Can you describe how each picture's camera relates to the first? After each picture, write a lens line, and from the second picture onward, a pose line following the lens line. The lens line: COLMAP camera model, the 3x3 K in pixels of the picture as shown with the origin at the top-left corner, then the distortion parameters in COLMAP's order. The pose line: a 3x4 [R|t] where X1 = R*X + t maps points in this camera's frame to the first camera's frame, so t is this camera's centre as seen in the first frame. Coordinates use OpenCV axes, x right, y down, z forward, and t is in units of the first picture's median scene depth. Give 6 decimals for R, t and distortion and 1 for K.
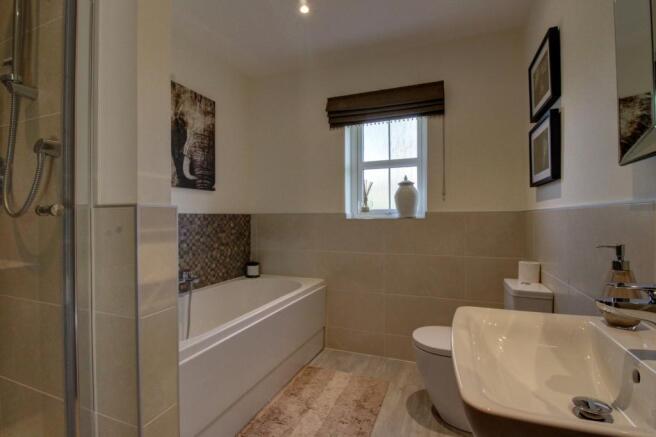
lens RADIAL K [[316.4, 0, 329.7], [0, 316.4, 214.3], [0, 0, 1]] dist [-0.000914, -0.011878]
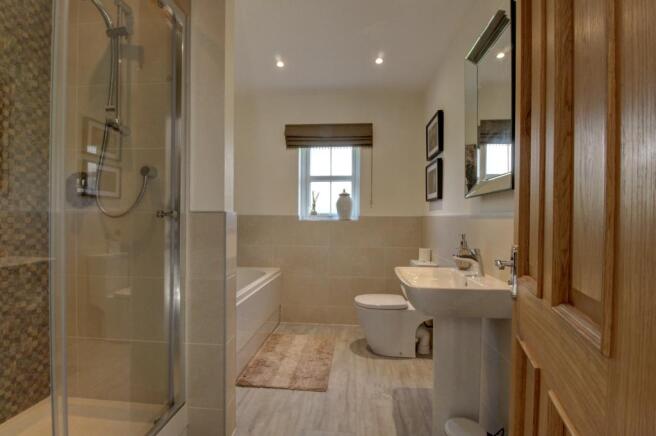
lens RADIAL K [[316.4, 0, 329.7], [0, 316.4, 213.8], [0, 0, 1]] dist [-0.000914, -0.011878]
pose [[0.959938, 0.015458, 0.279787, -0.210920], [-0.014299, 0.999879, -0.006181, -0.006498], [-0.279849, 0.001933, 0.960042, -0.302132]]
